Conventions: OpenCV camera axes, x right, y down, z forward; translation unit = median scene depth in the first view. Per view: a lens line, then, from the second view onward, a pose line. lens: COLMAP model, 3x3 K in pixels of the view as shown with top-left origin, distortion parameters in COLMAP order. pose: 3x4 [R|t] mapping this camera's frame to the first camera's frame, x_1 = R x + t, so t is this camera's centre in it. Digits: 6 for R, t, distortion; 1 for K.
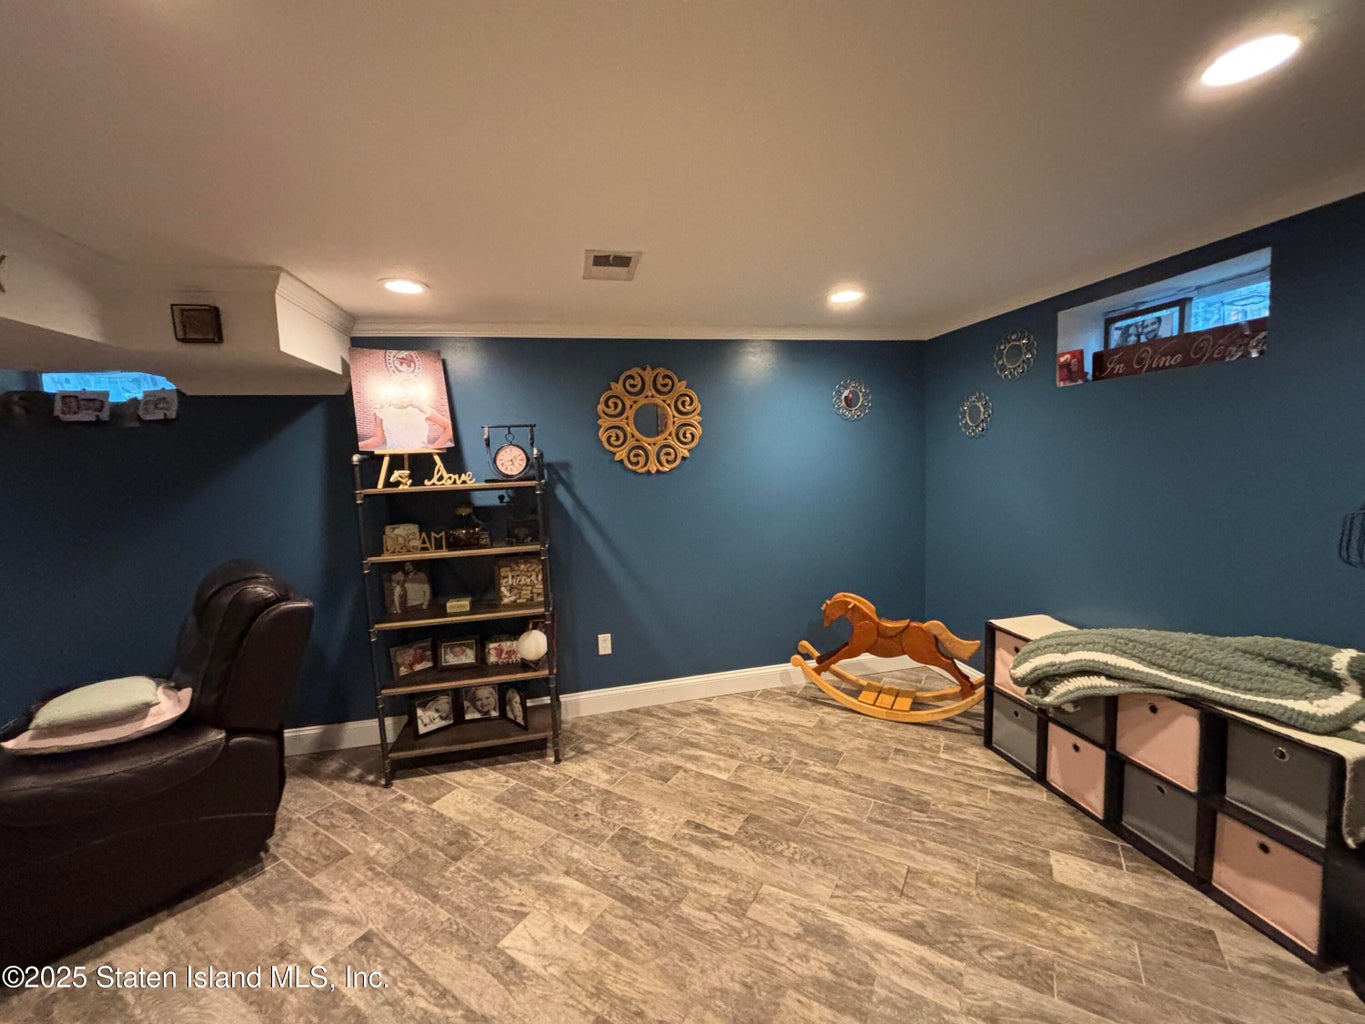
lens RADIAL K [[546.5, 0, 692.2], [0, 546.5, 507.1], [0, 0, 1]] dist [-0.000829, 0.000171]
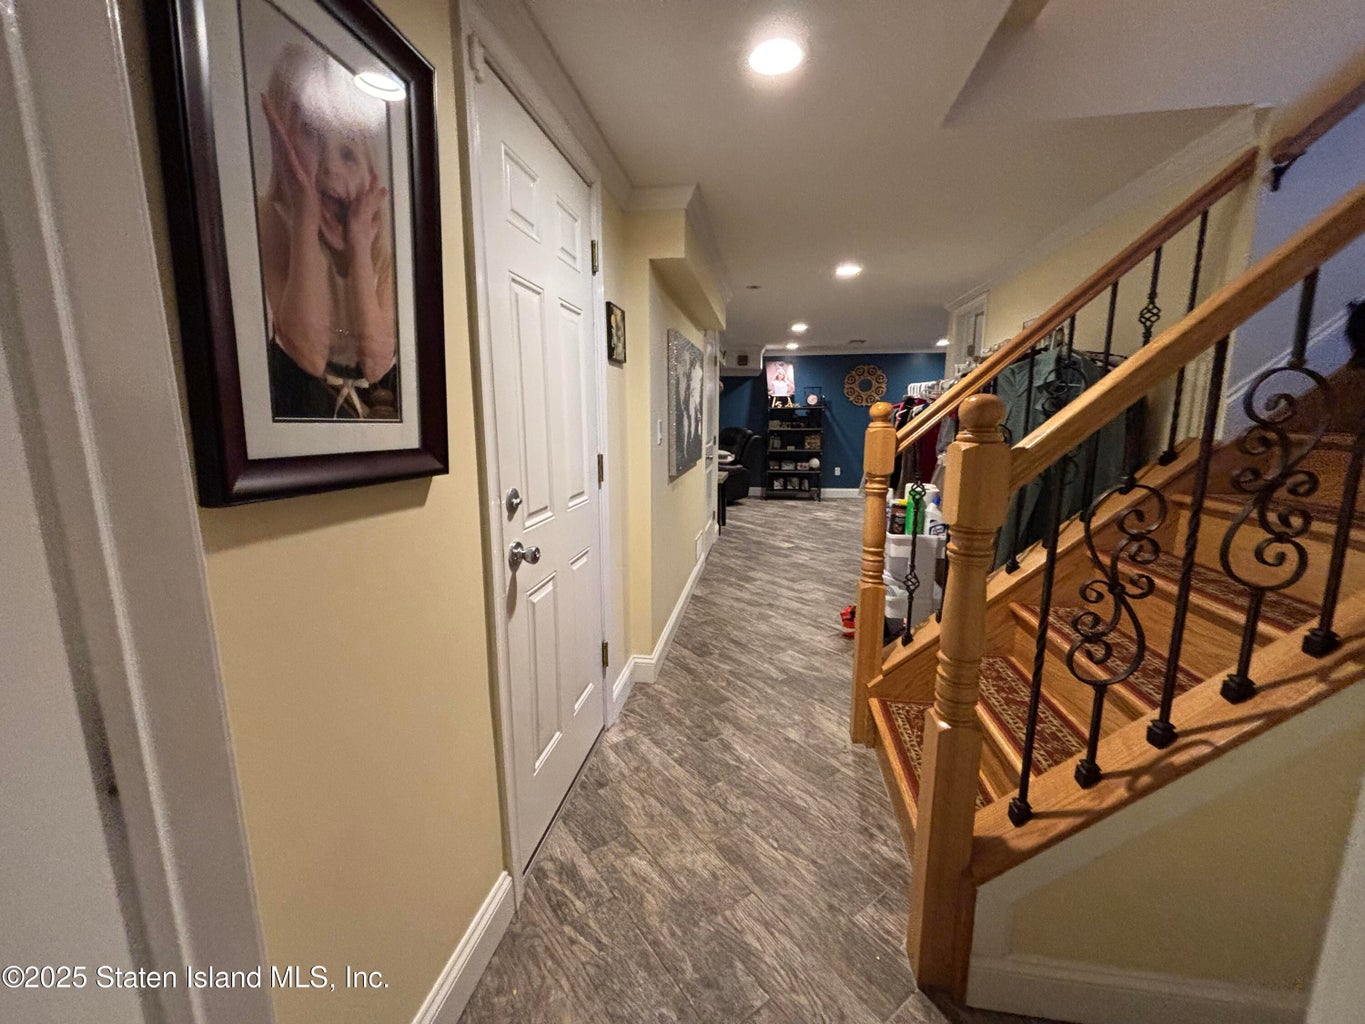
lens RADIAL K [[546.5, 0, 661.7], [0, 546.5, 512.6], [0, 0, 1]] dist [-0.000829, 0.000171]
pose [[0.909695, 0.107480, -0.401127, 0.170402], [-0.068372, 0.991509, 0.110612, 0.247986], [0.409609, -0.073198, 0.909320, -2.038750]]
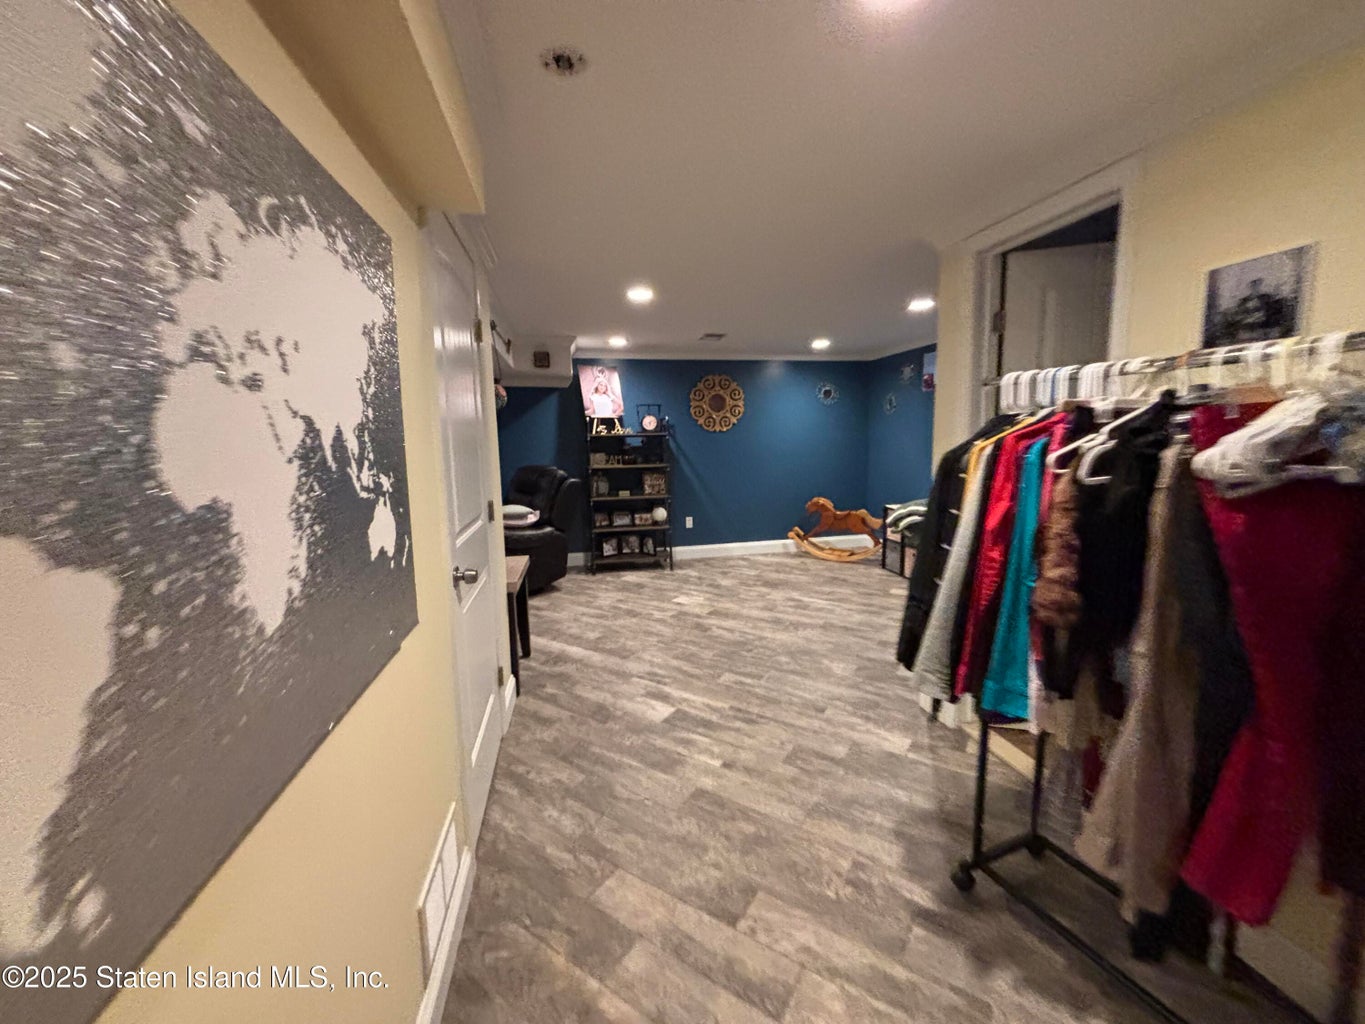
lens RADIAL K [[546.5, 0, 689.7], [0, 546.5, 511.3], [0, 0, 1]] dist [-0.000829, 0.000171]
pose [[0.999388, 0.024701, -0.024777, -0.130652], [-0.023565, 0.998703, 0.045144, 0.147982], [0.025860, -0.044532, 0.998673, -1.018239]]
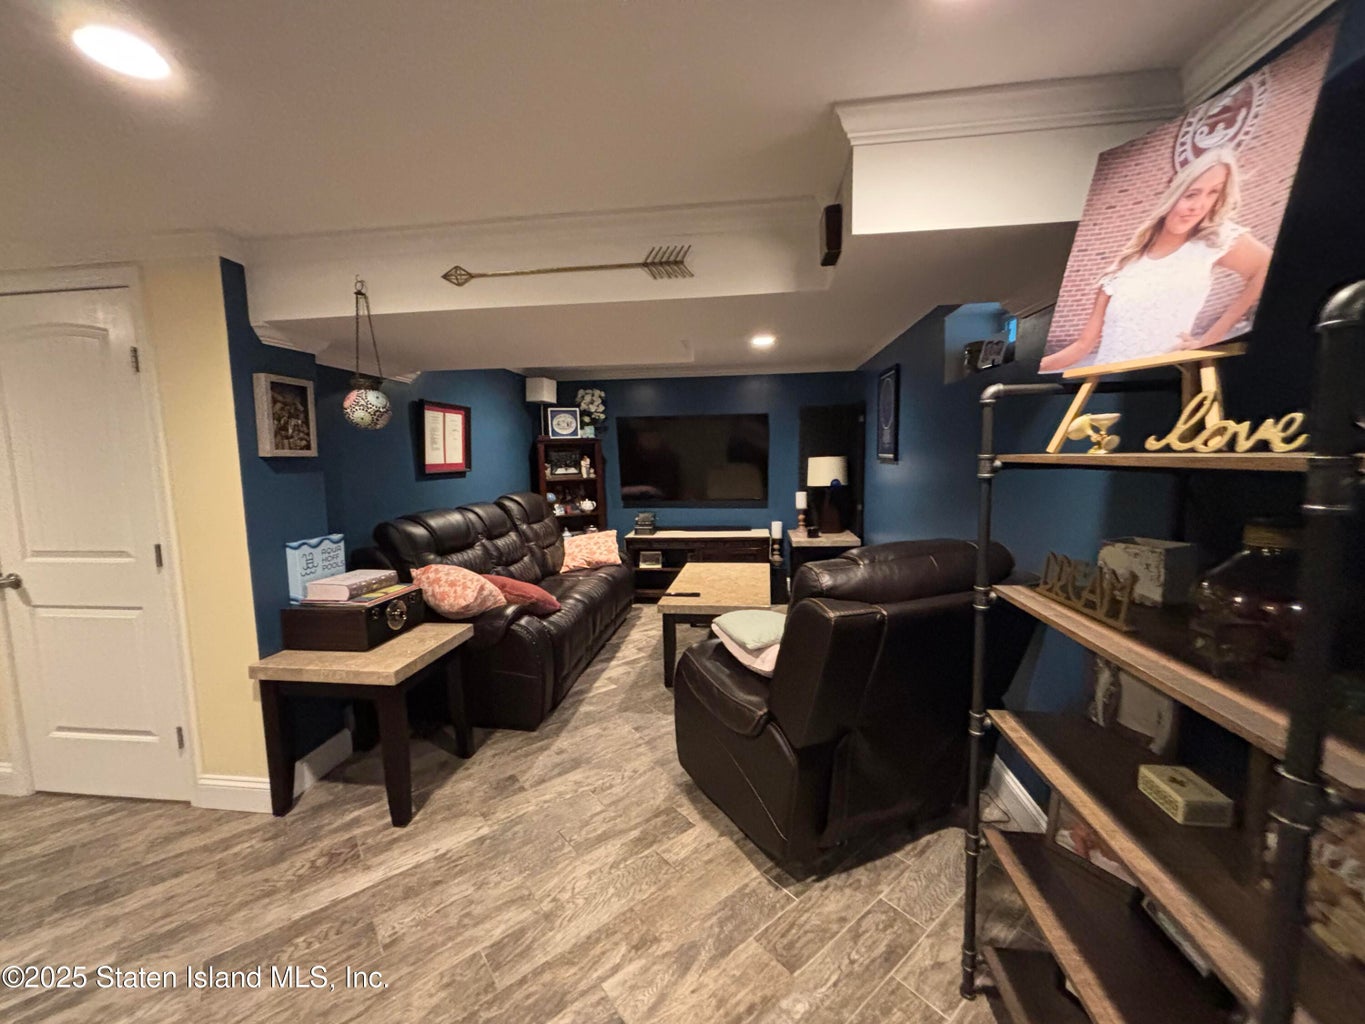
lens RADIAL K [[546.5, 0, 689.8], [0, 546.5, 510.1], [0, 0, 1]] dist [-0.000829, 0.000171]
pose [[-0.347525, 0.141124, -0.926990, -0.013790], [-0.053320, 0.984035, 0.169798, -0.044632], [0.936153, 0.108436, -0.334452, 0.795772]]
